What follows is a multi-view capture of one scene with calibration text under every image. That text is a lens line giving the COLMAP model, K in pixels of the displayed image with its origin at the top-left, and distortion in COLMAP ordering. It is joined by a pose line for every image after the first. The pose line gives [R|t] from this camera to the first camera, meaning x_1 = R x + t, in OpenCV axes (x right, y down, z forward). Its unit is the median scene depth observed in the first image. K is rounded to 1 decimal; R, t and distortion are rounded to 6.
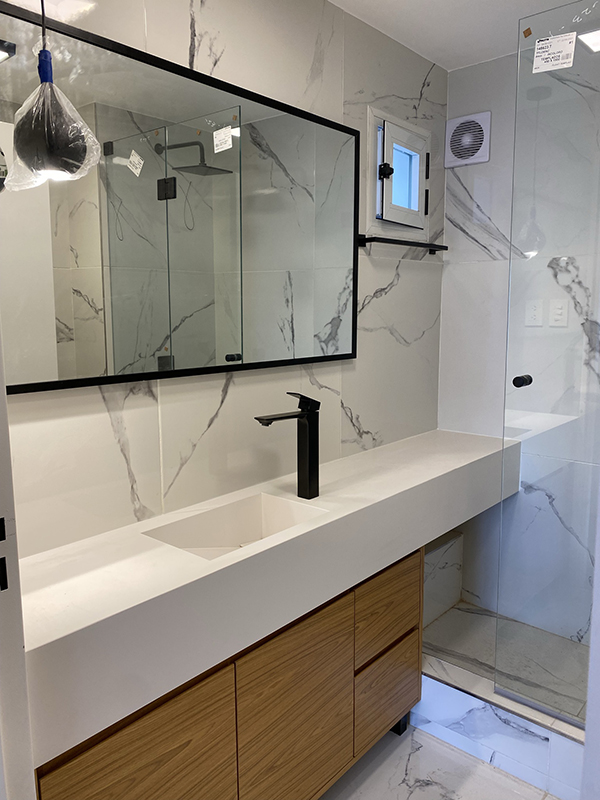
lens RADIAL K [[614.4, 0, 301.1], [0, 614.4, 389.2], [0, 0, 1]] dist [0.084460, -0.104850]
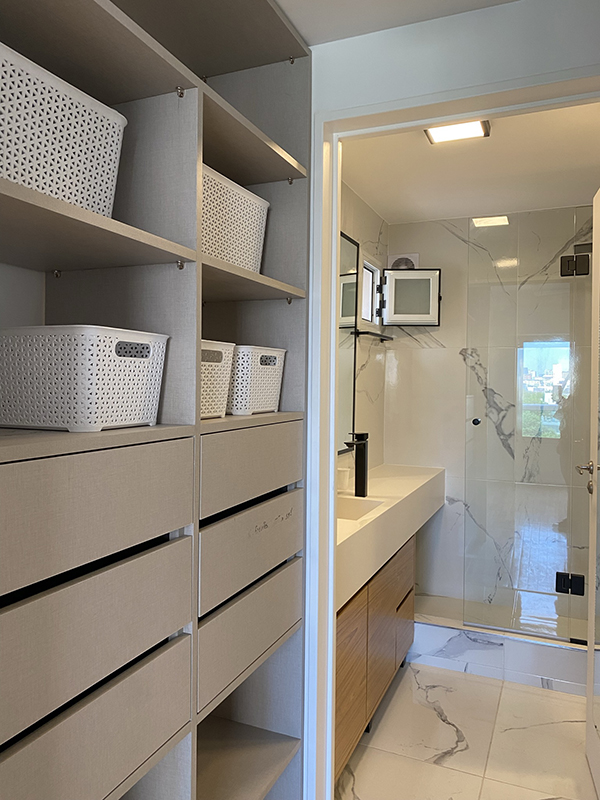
lens RADIAL K [[614.4, 0, 301.1], [0, 614.4, 389.2], [0, 0, 1]] dist [0.084460, -0.104850]
pose [[0.952732, 0.011664, 0.303588, -0.464703], [0.024213, 0.993169, -0.114144, 0.060165], [-0.302846, 0.116100, 0.945941, -0.343805]]
